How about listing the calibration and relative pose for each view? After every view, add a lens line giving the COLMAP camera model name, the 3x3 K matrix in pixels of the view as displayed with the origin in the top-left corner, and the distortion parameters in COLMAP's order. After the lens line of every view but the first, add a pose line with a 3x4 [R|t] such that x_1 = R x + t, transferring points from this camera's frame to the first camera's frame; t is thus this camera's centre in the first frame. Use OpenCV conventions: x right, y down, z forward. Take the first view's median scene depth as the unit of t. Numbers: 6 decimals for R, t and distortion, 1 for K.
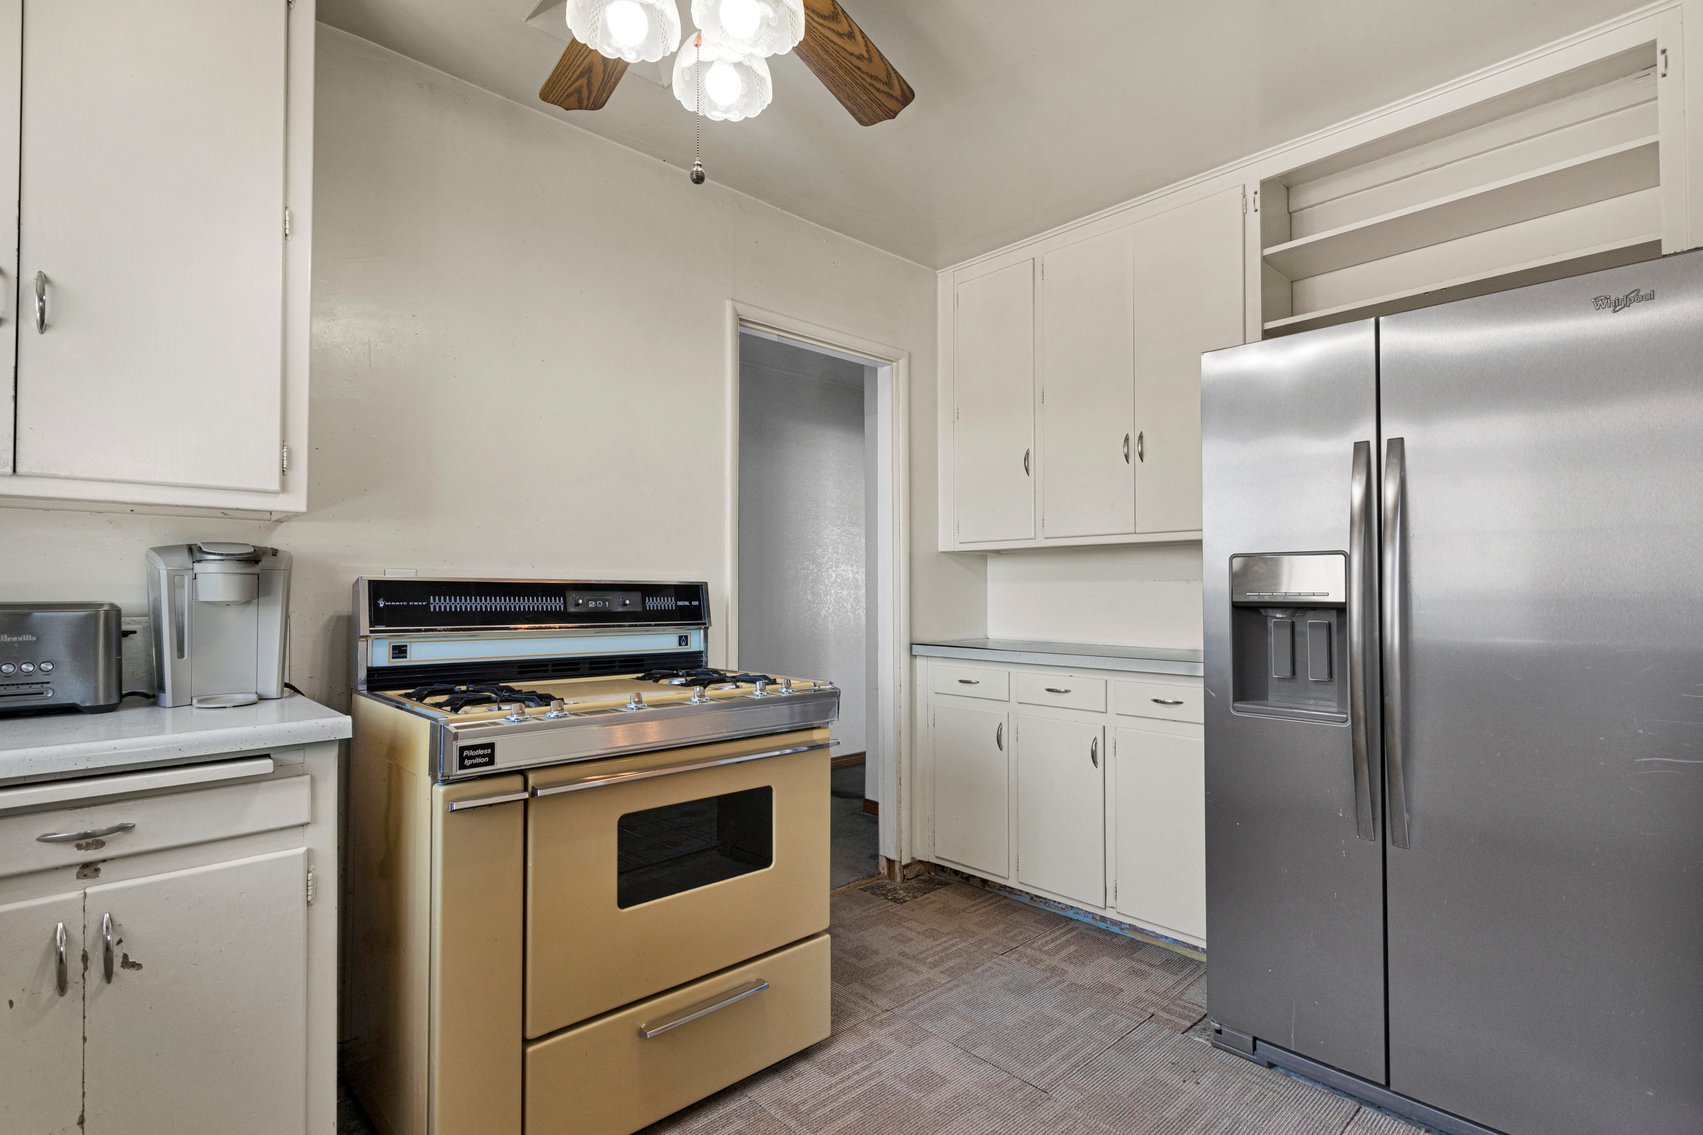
lens RADIAL K [[823.1, 0, 860.7], [0, 823.1, 580.6], [0, 0, 1]] dist [0.000893, 0.000776]
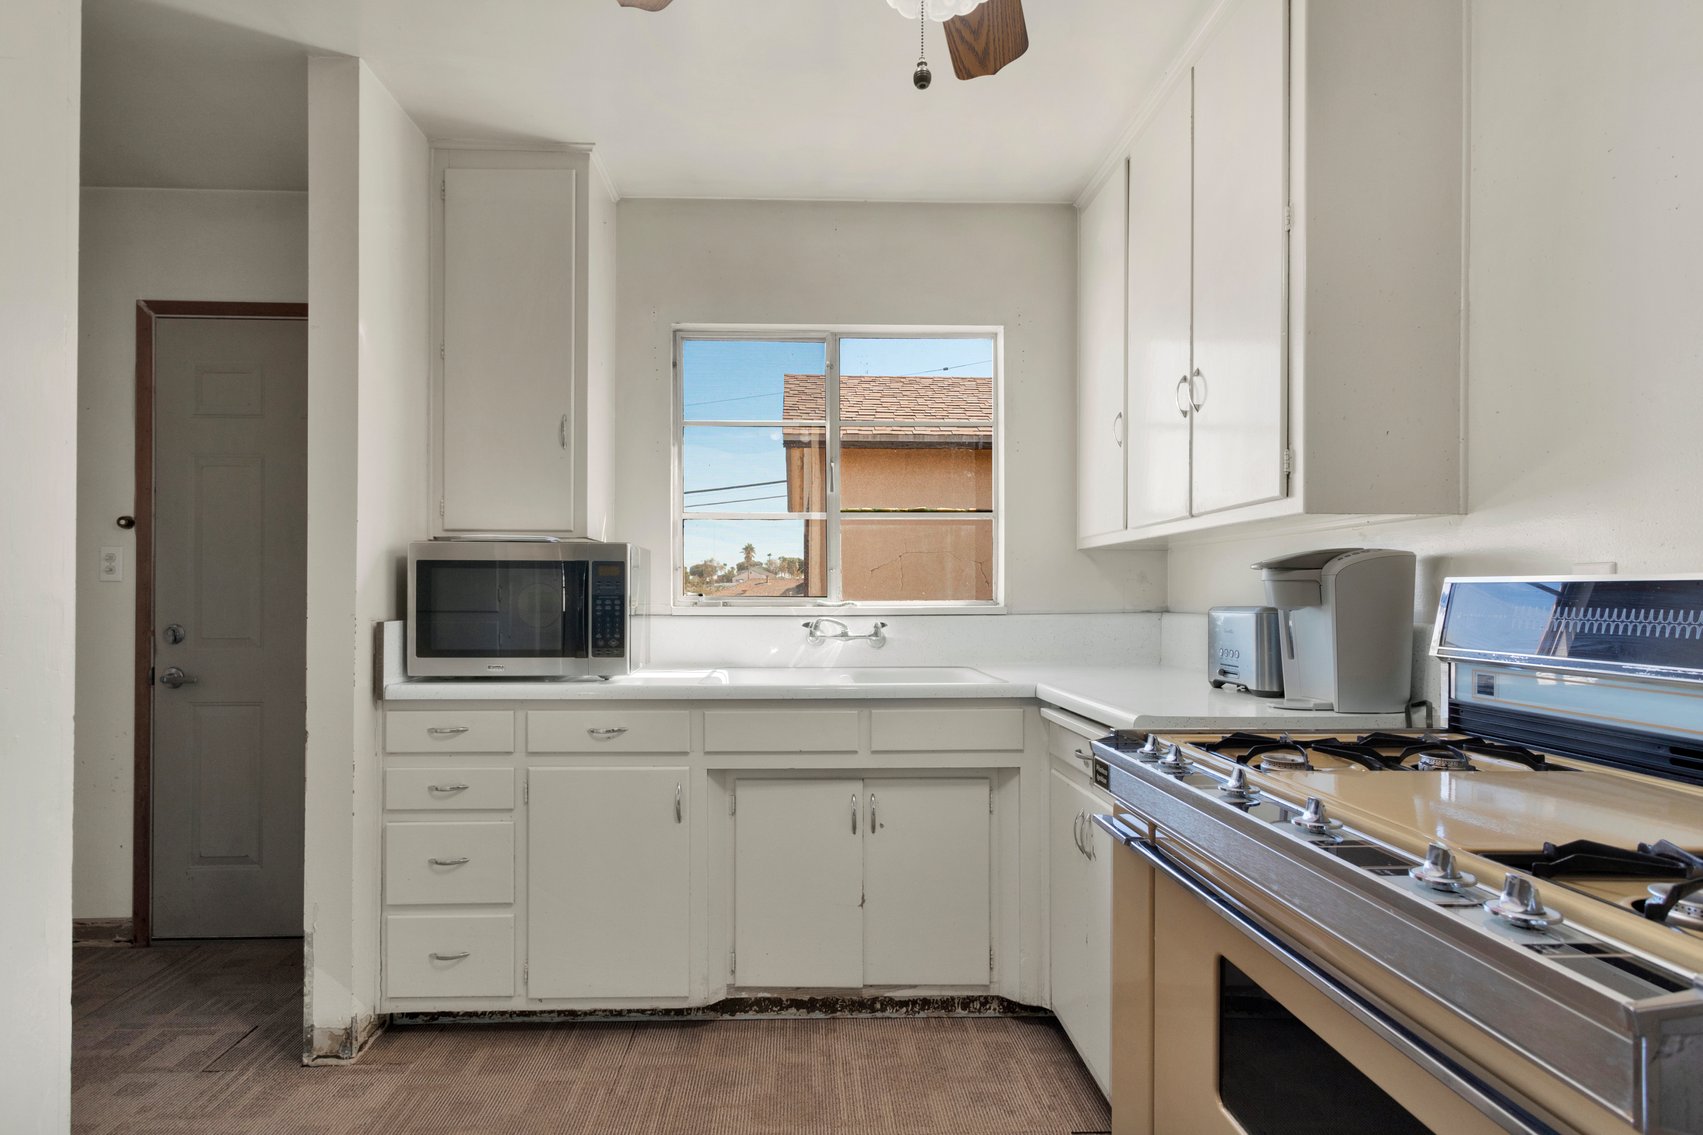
lens RADIAL K [[826.1, 0, 821.3], [0, 826.1, 595.7], [0, 0, 1]] dist [0.001690, 0.001071]
pose [[-0.667982, -0.000706, -0.744177, 0.343572], [0.010107, 0.999899, -0.010022, 0.011681], [0.744109, -0.014216, -0.667907, 1.065710]]
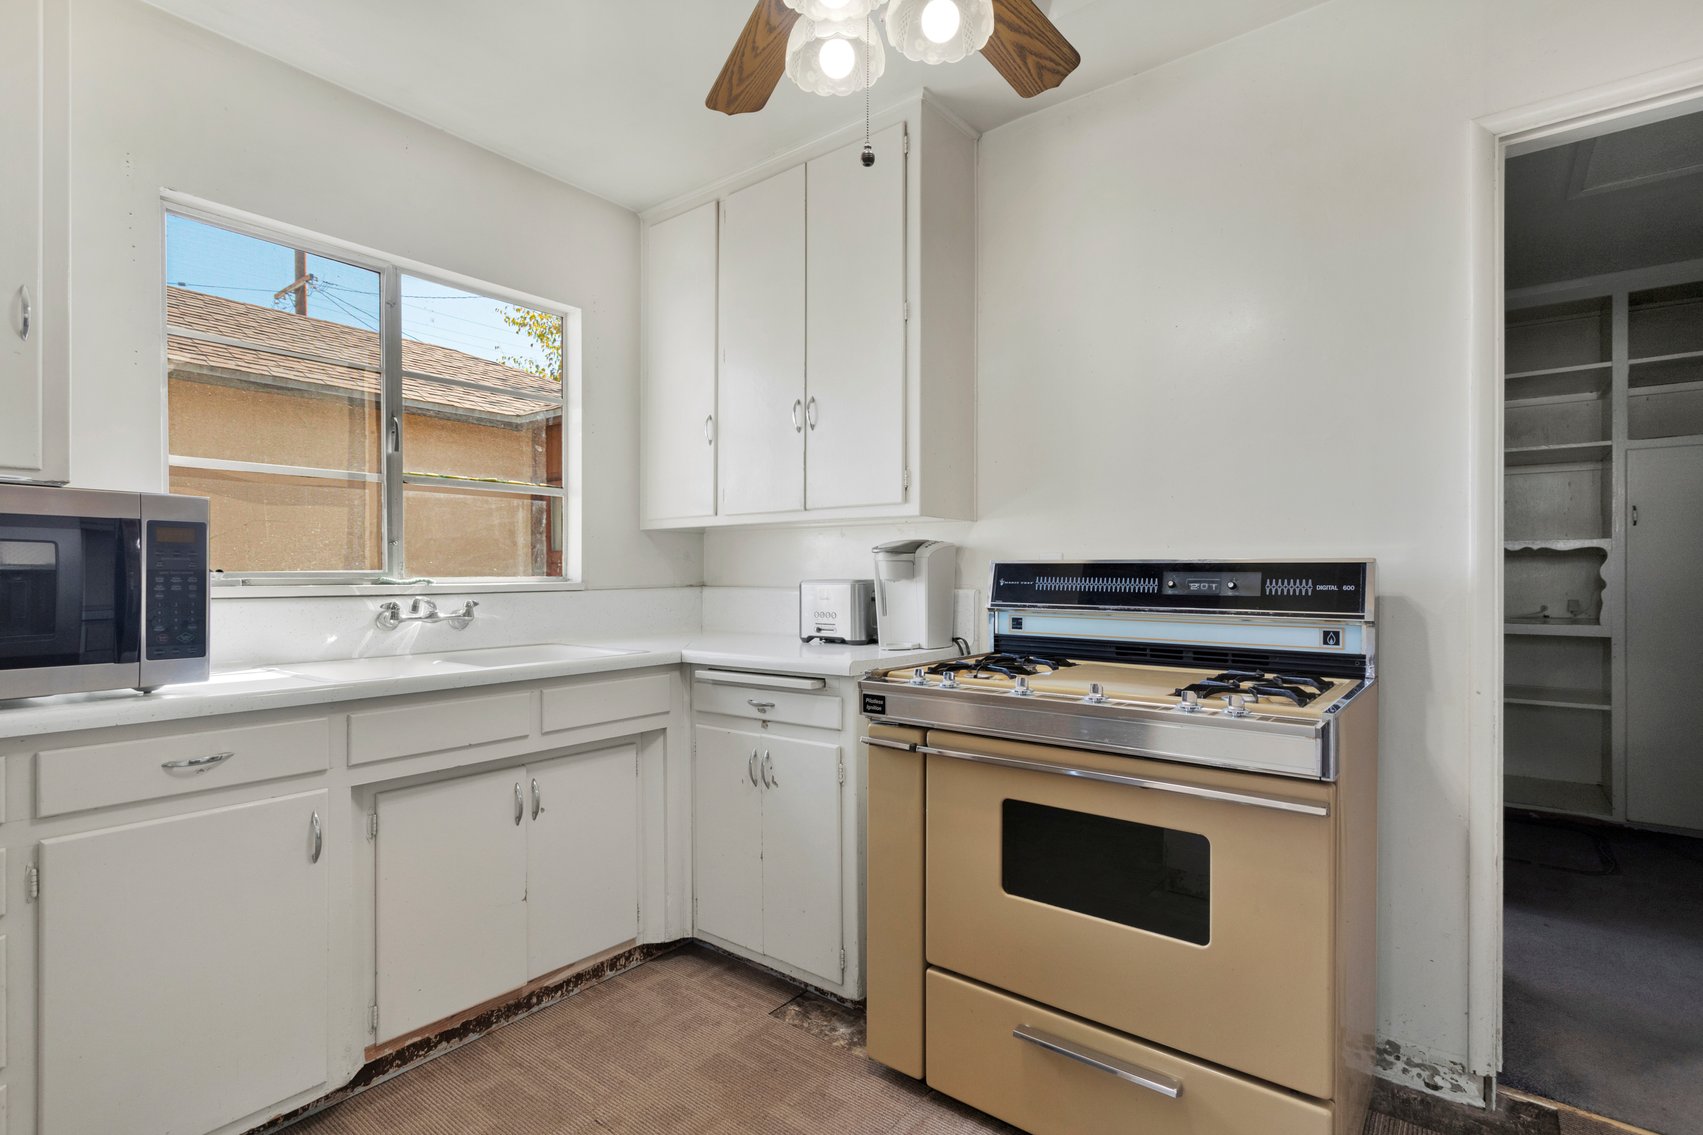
lens RADIAL K [[811.8, 0, 862.4], [0, 811.8, 577.9], [0, 0, 1]] dist [0.005739, 0.000306]
pose [[0.152129, 0.003808, -0.988353, 0.576520], [0.015704, 0.999857, 0.006270, 0.009772], [0.988236, -0.016475, 0.152047, 0.609708]]
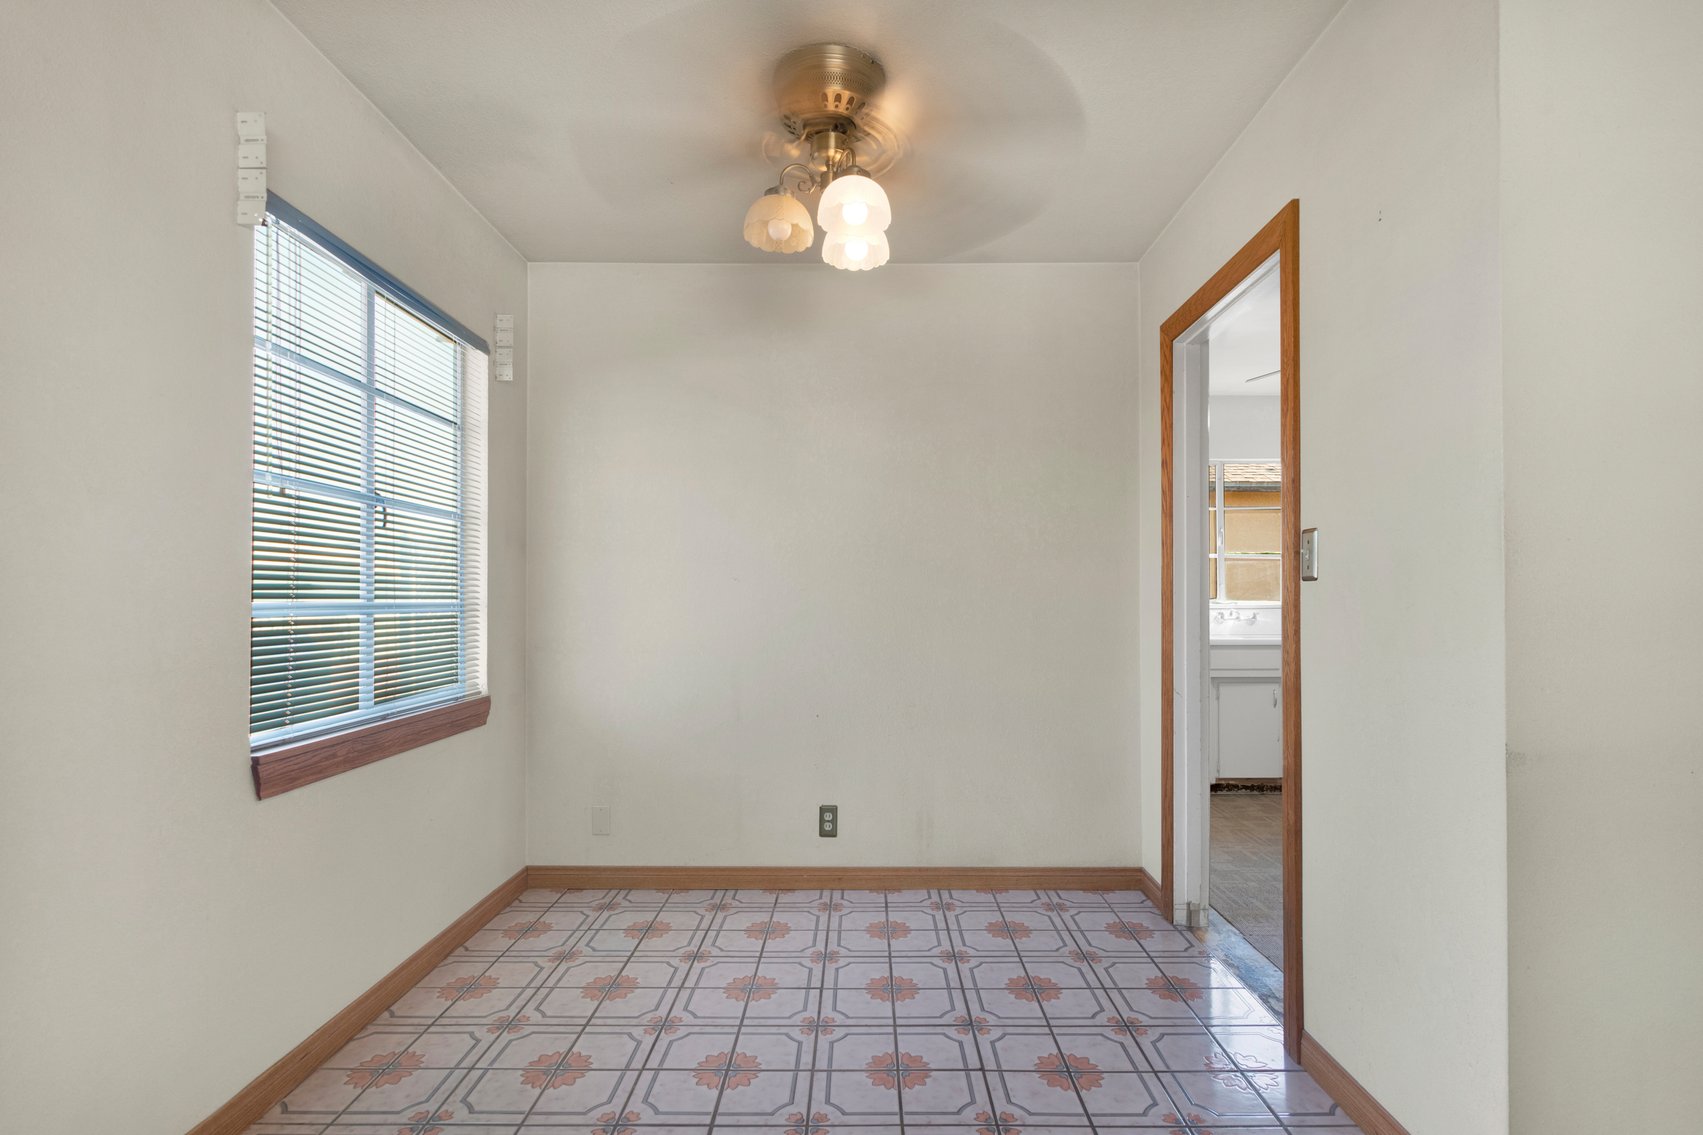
lens RADIAL K [[811.8, 0, 862.4], [0, 811.8, 577.9], [0, 0, 1]] dist [0.005739, 0.000306]
pose [[-0.689010, -0.013964, -0.724618, 2.149831], [0.007873, 0.999611, -0.026750, -0.008086], [0.724710, -0.024135, -0.688632, 1.134104]]
